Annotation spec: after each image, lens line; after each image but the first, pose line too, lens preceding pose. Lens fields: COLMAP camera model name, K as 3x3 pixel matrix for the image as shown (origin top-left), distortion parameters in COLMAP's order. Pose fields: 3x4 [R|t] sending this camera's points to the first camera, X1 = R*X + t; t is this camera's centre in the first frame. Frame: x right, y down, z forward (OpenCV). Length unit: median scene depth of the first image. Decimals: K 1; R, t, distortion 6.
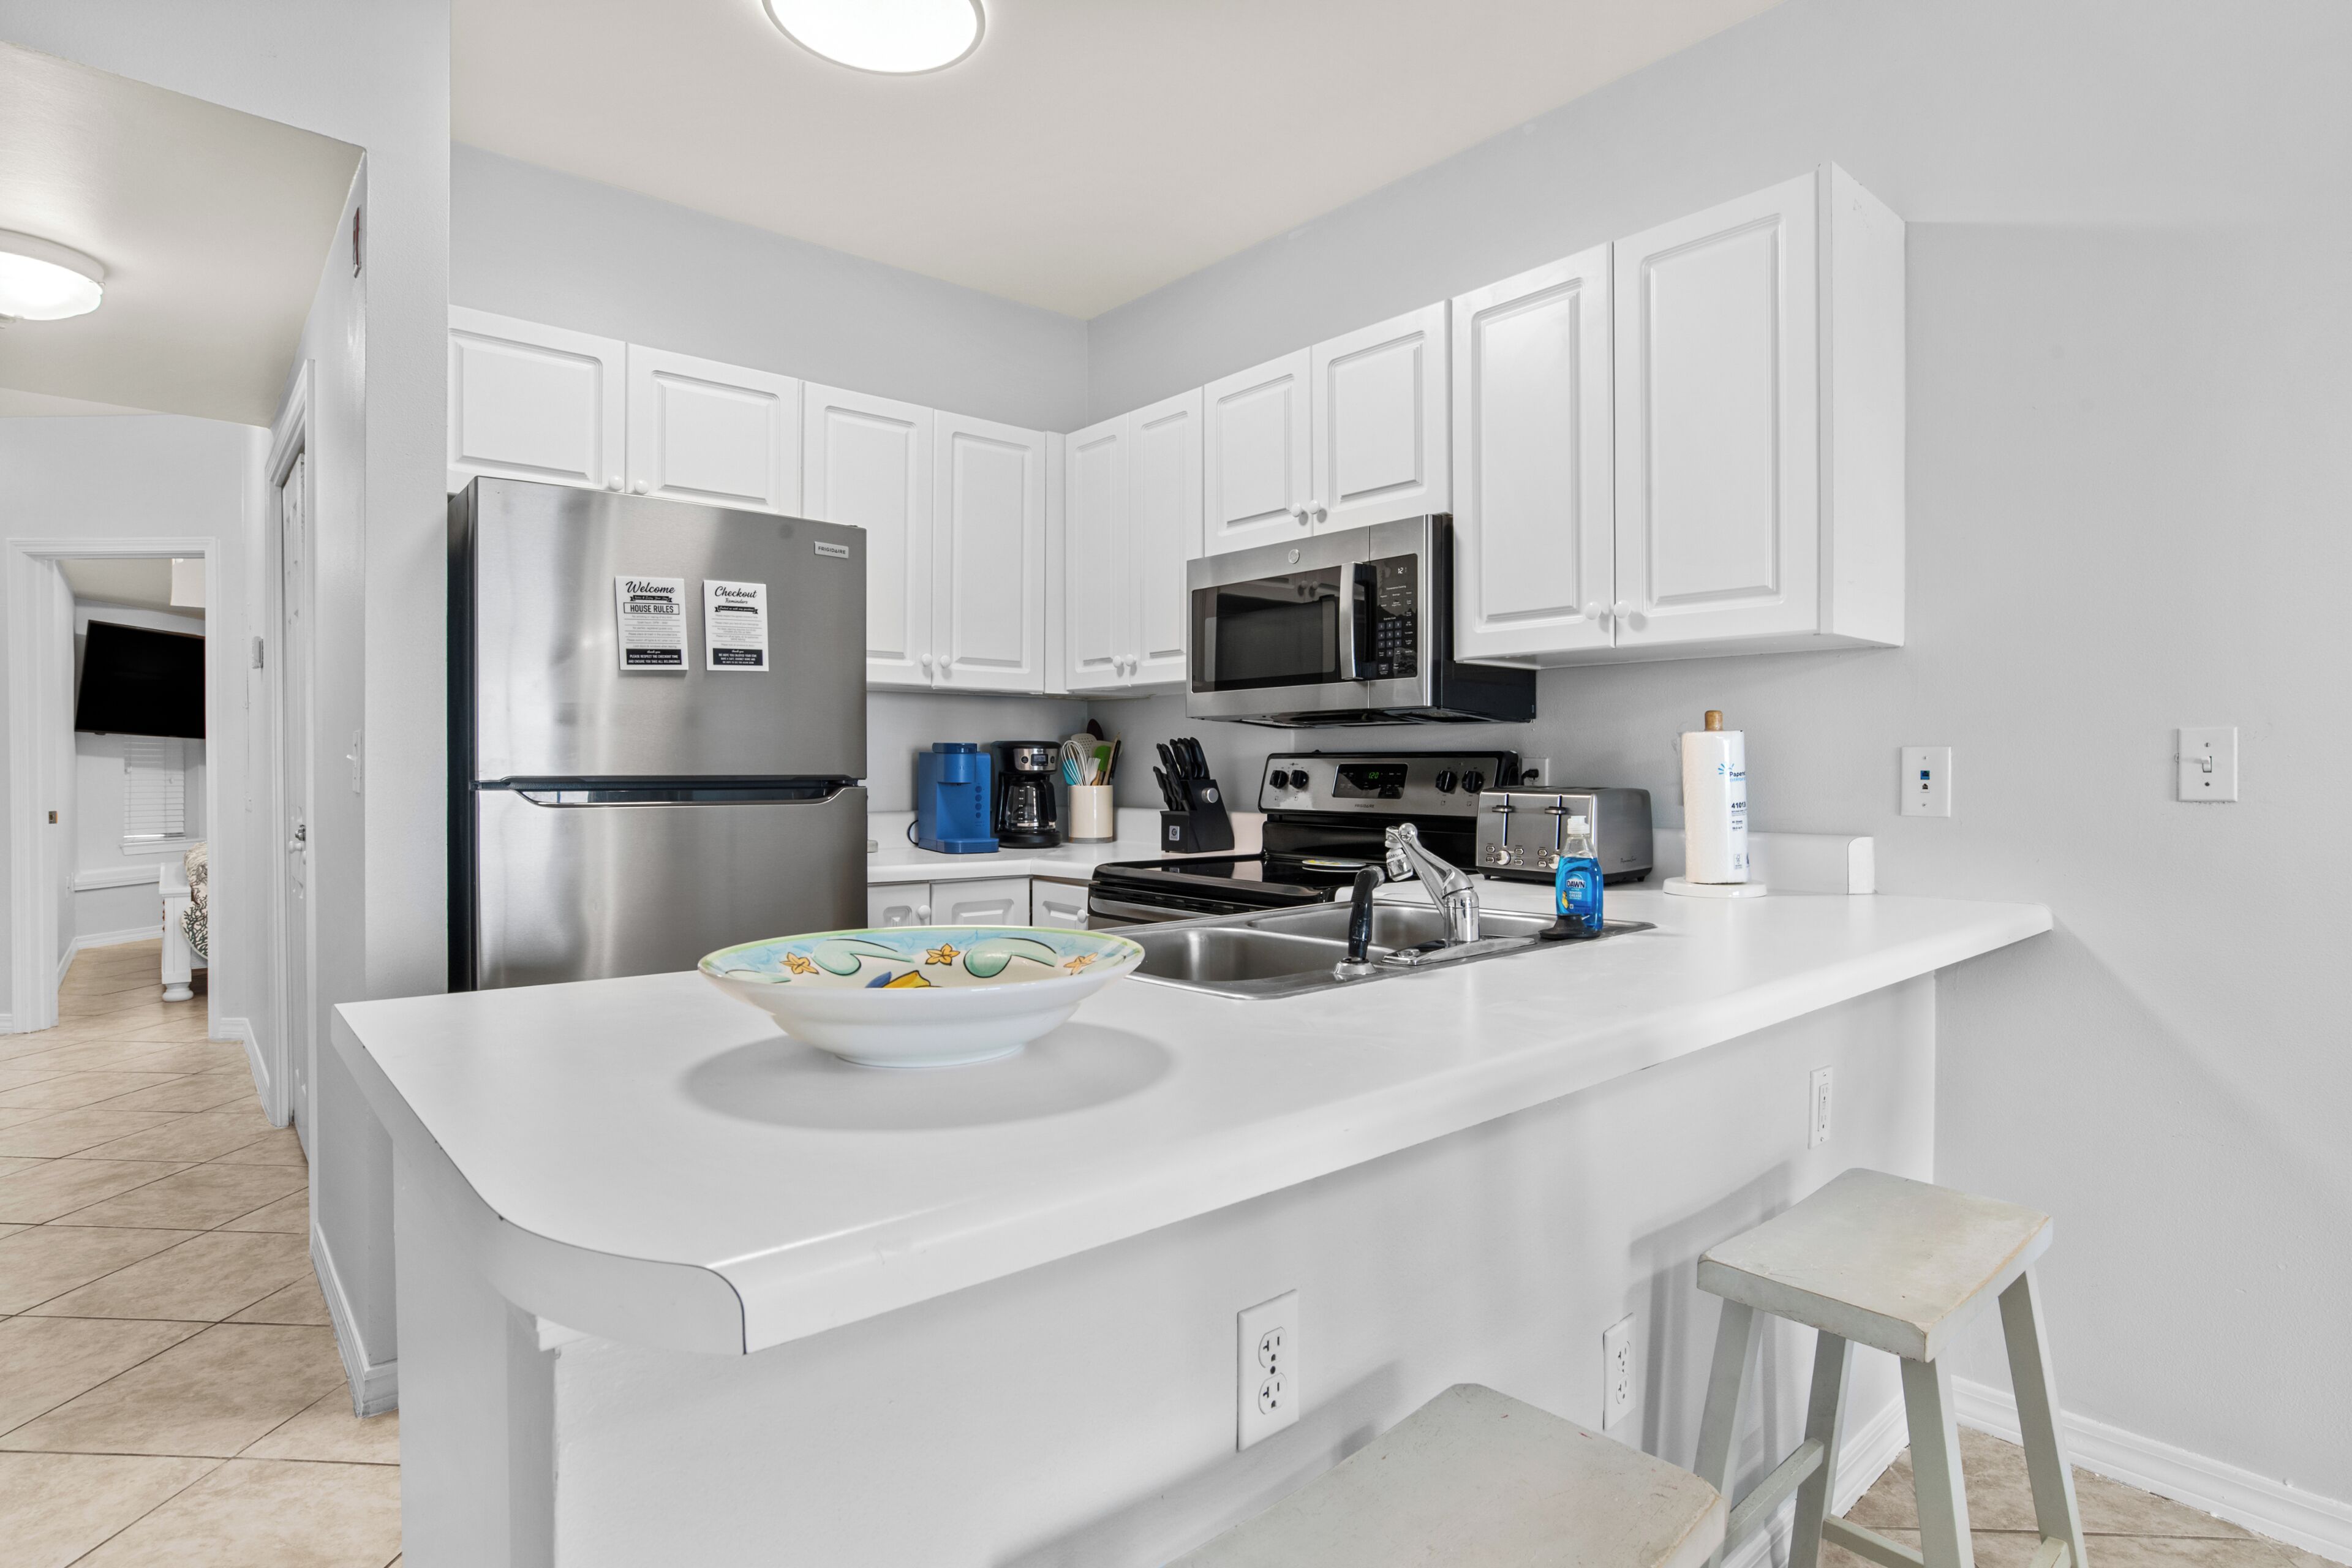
lens RADIAL K [[1199.8, 0, 1166.7], [0, 1199.8, 772.9], [0, 0, 1]] dist [0.000156, 0.000383]
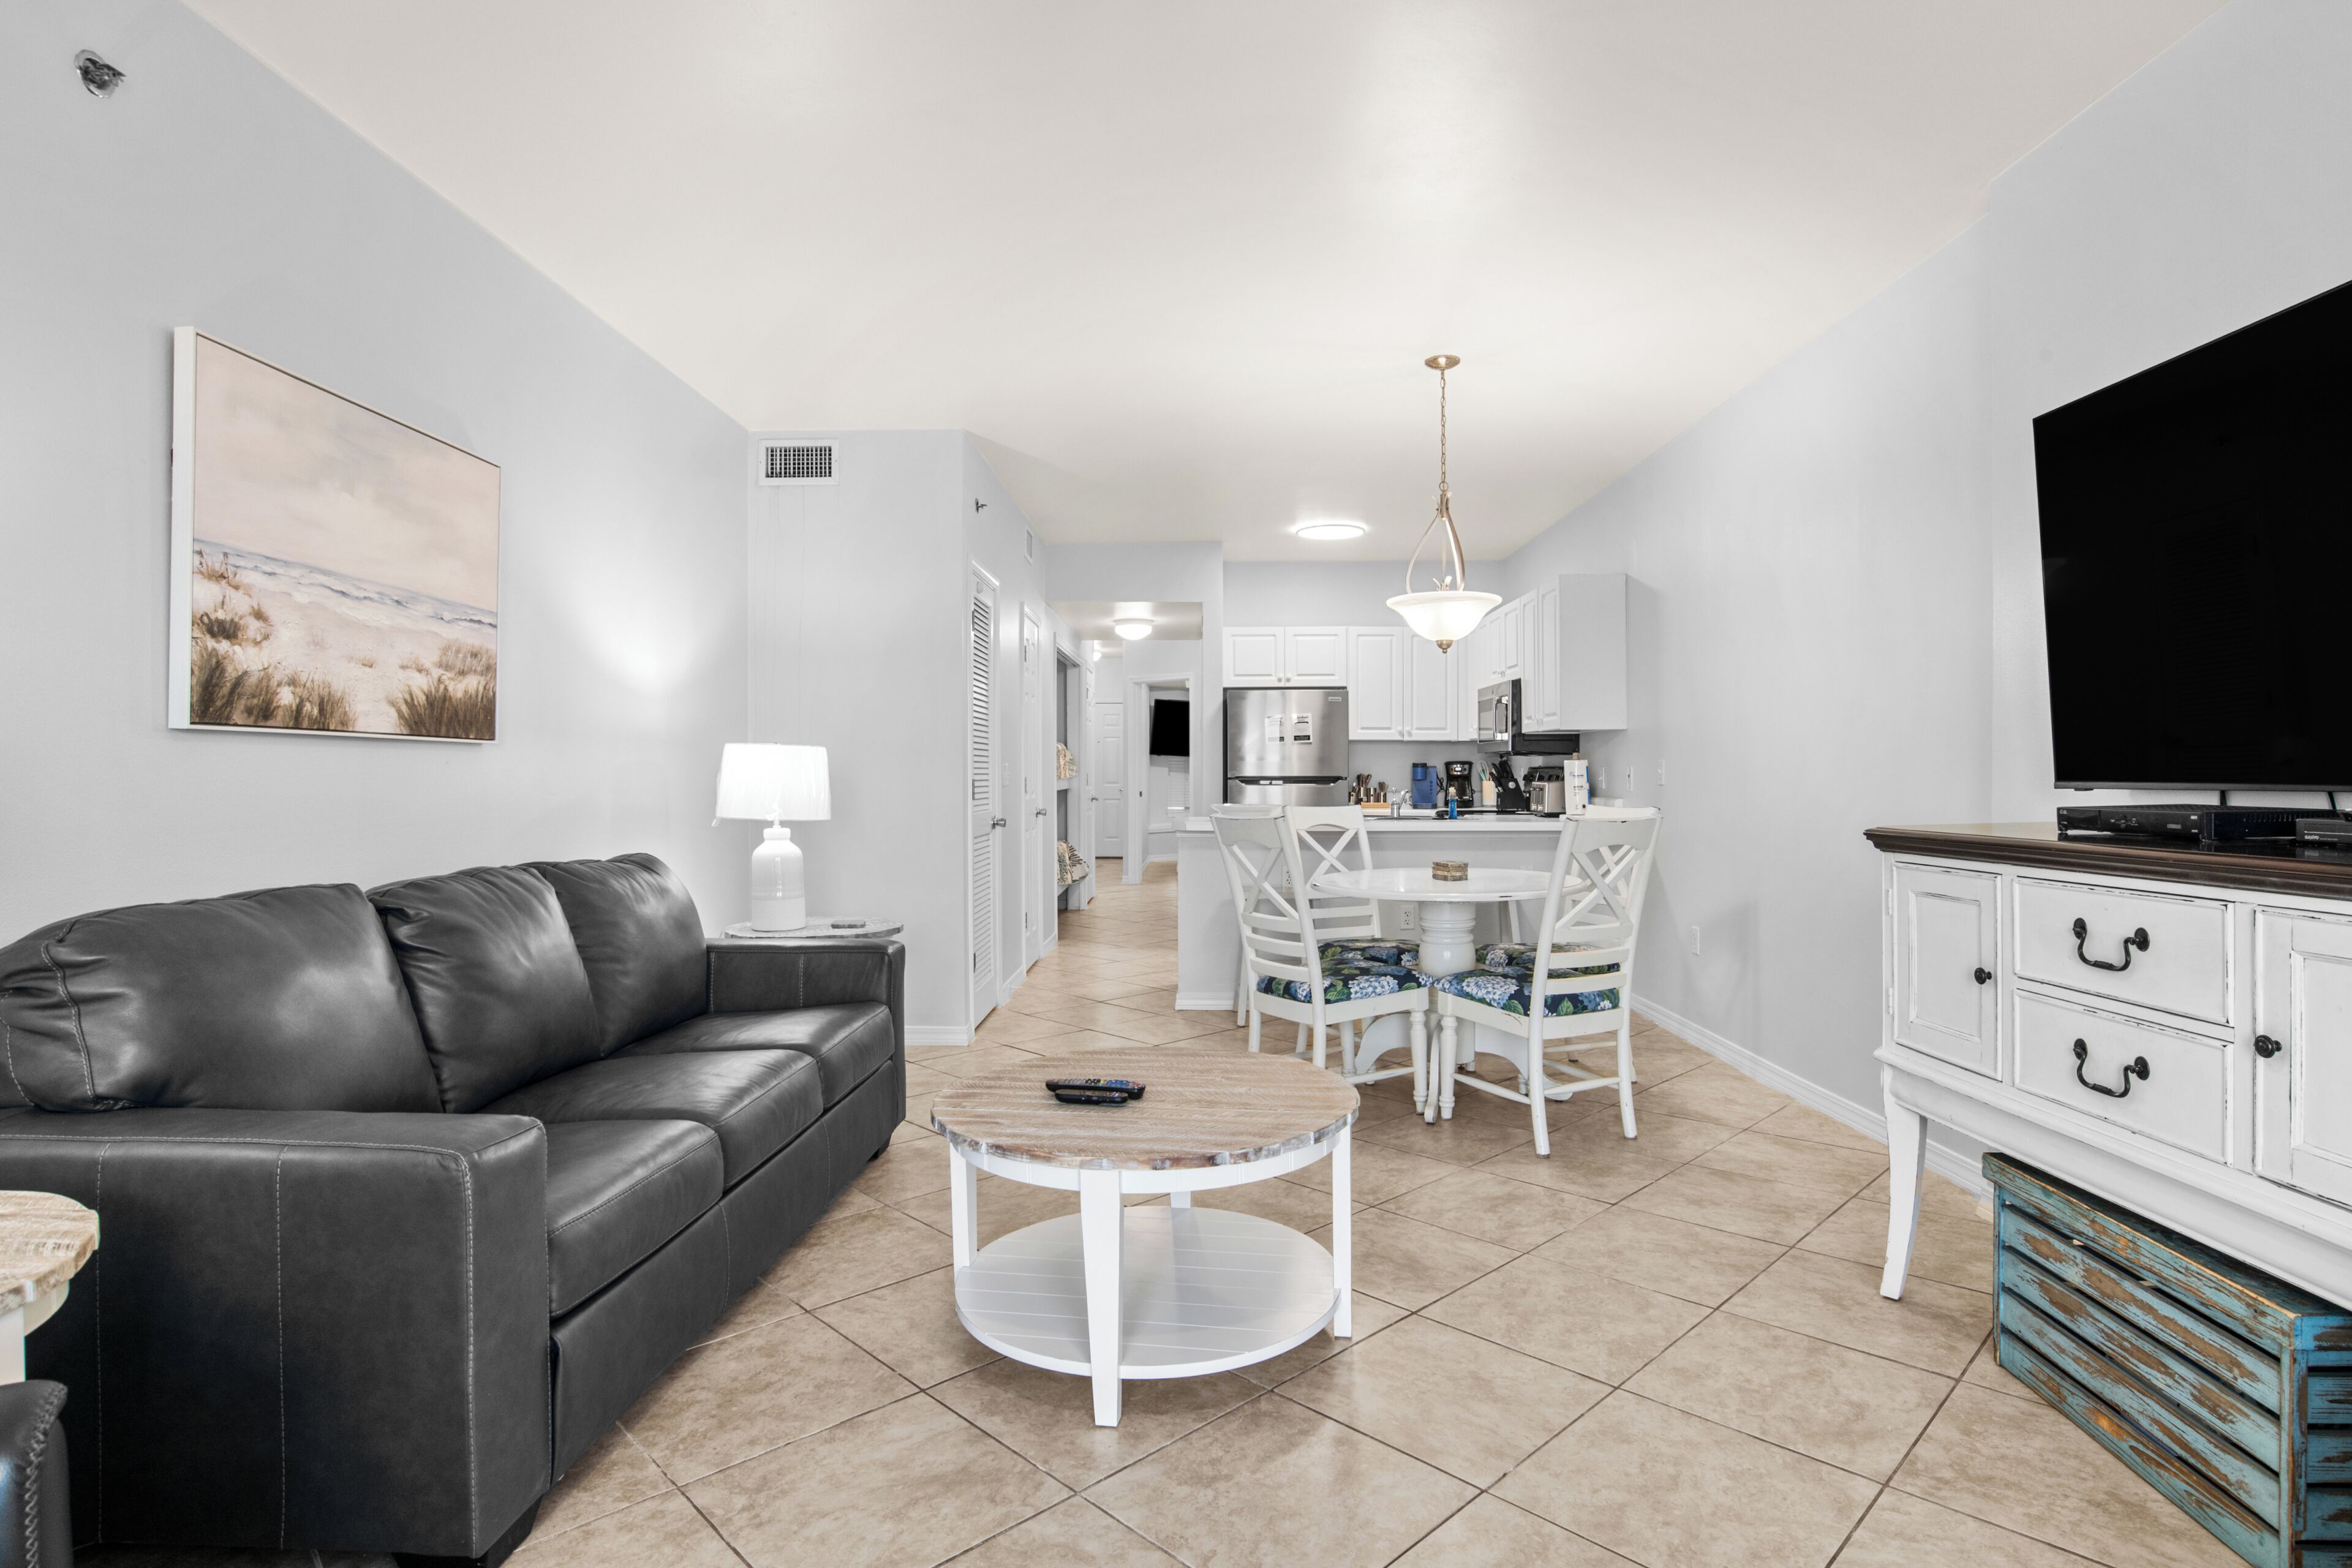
lens RADIAL K [[1199.8, 0, 1173.9], [0, 1199.8, 781.1], [0, 0, 1]] dist [0.000156, 0.000383]
pose [[0.749773, 0.004693, -0.661679, 1.161207], [-0.003349, 0.999989, 0.003298, 0.005787], [0.661687, -0.000257, 0.749780, -1.236109]]
